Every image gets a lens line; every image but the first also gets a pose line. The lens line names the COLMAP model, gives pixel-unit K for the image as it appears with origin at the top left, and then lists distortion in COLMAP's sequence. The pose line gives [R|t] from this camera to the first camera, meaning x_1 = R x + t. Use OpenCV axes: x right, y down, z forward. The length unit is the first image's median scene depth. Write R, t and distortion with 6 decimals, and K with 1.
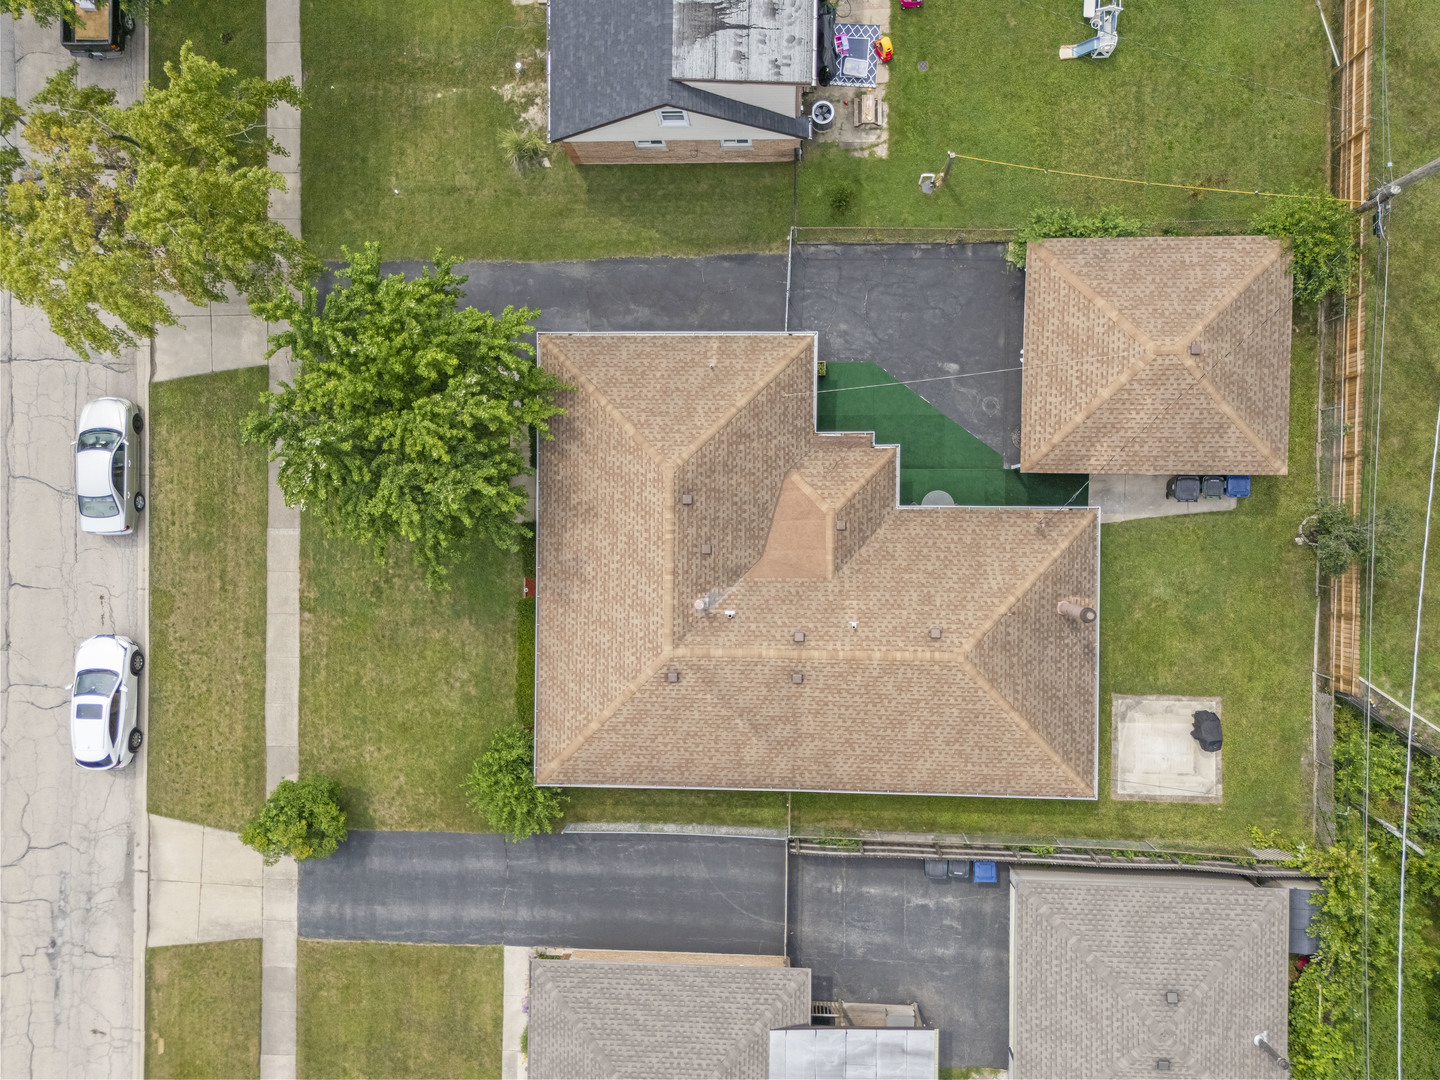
lens RADIAL K [[1065.0, 0, 720.0], [0, 1065.0, 540.0], [0, 0, 1]] dist [0.108572, -0.169116]
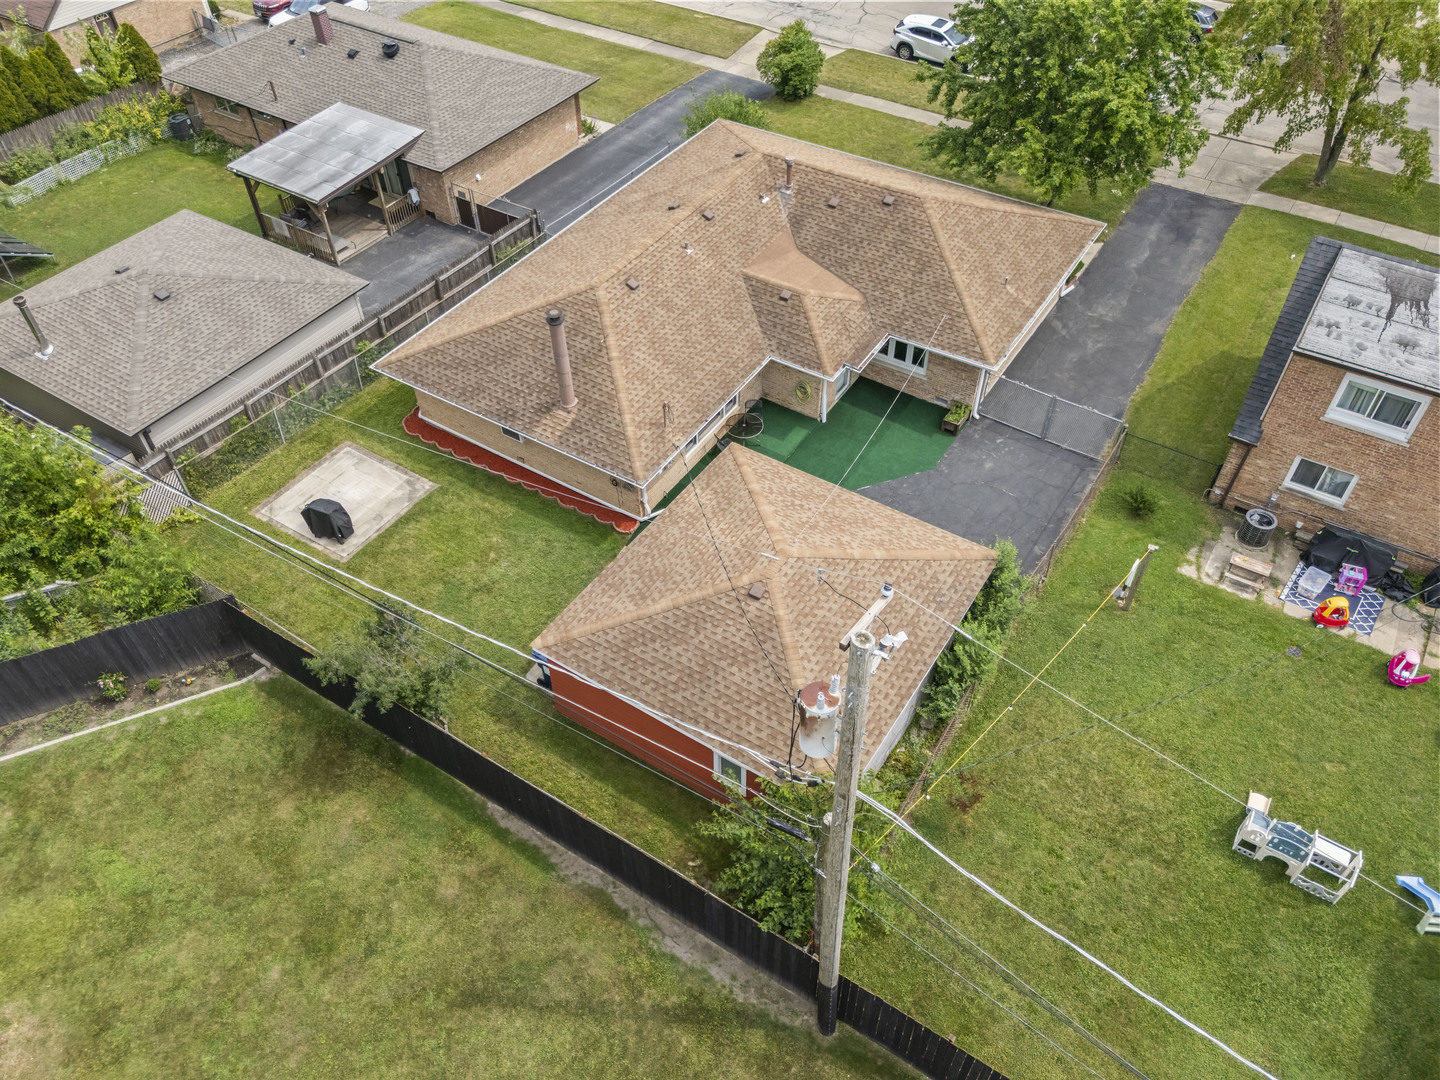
lens RADIAL K [[1068.8, 0, 719.3], [0, 1068.8, 511.4], [0, 0, 1]] dist [0.091830, -0.094197]
pose [[-0.530315, 0.646132, -0.548889, 0.755632], [-0.847415, -0.384453, 0.366176, -0.367063], [0.025576, 0.659325, 0.751423, 0.425619]]
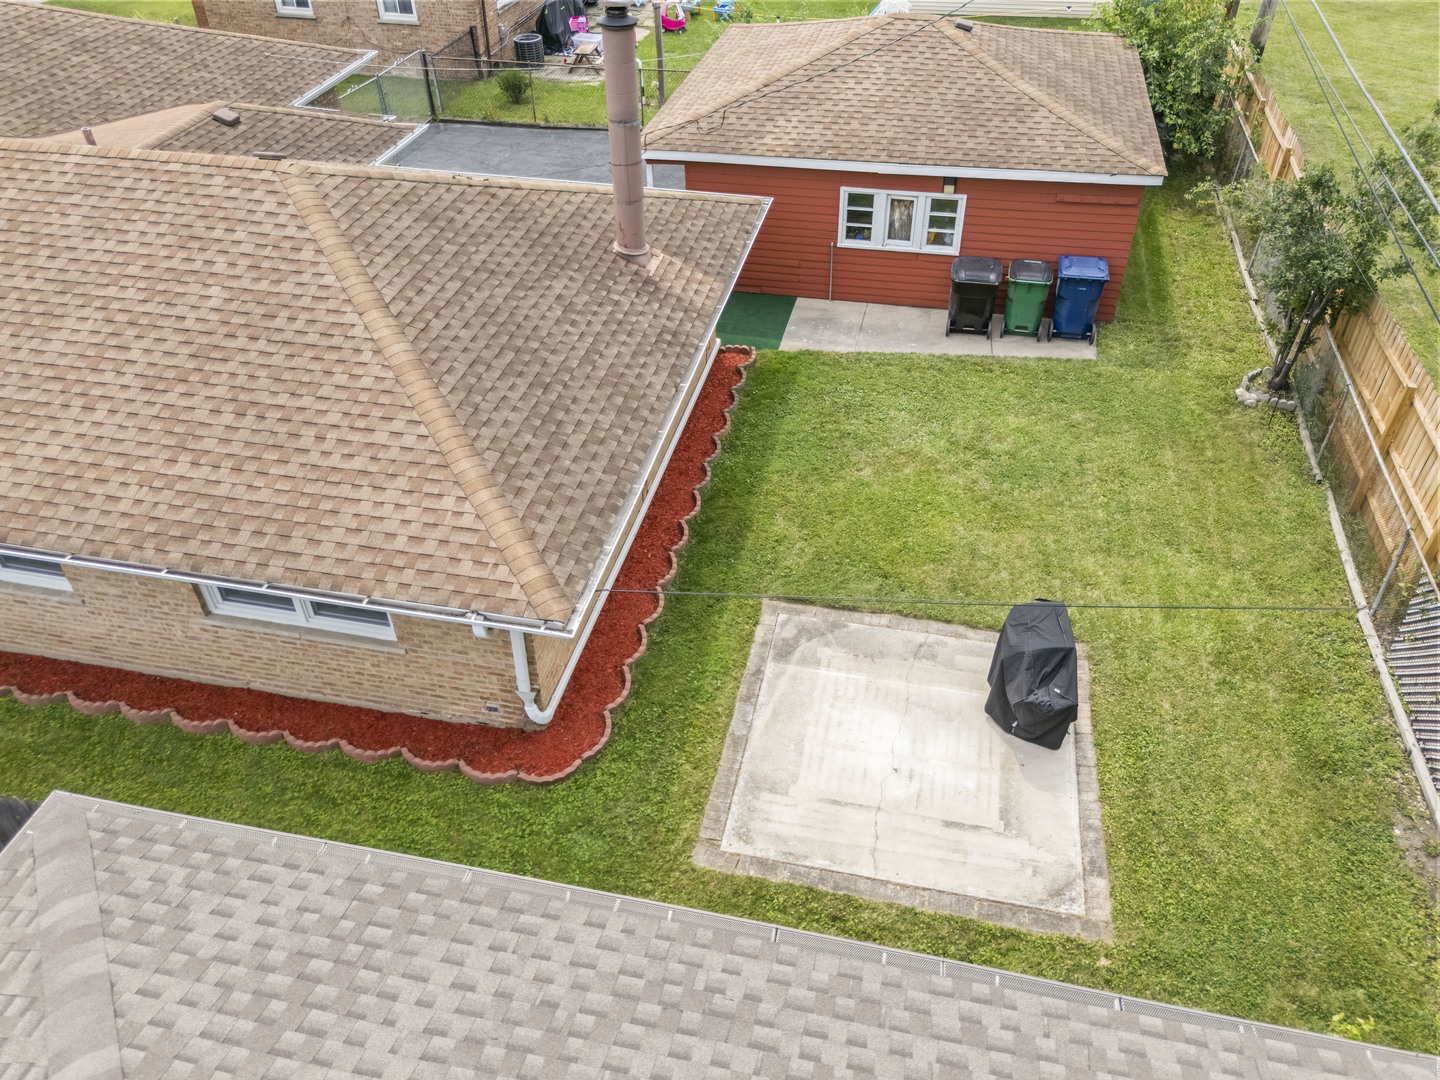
lens RADIAL K [[1065.0, 0, 720.0], [0, 1065.0, 540.0], [0, 0, 1]] dist [0.108572, -0.169116]
pose [[0.977519, 0.169368, -0.125581, 0.411047], [-0.204438, 0.615634, -0.761051, 0.412909], [-0.051586, 0.769616, 0.636420, 0.815513]]
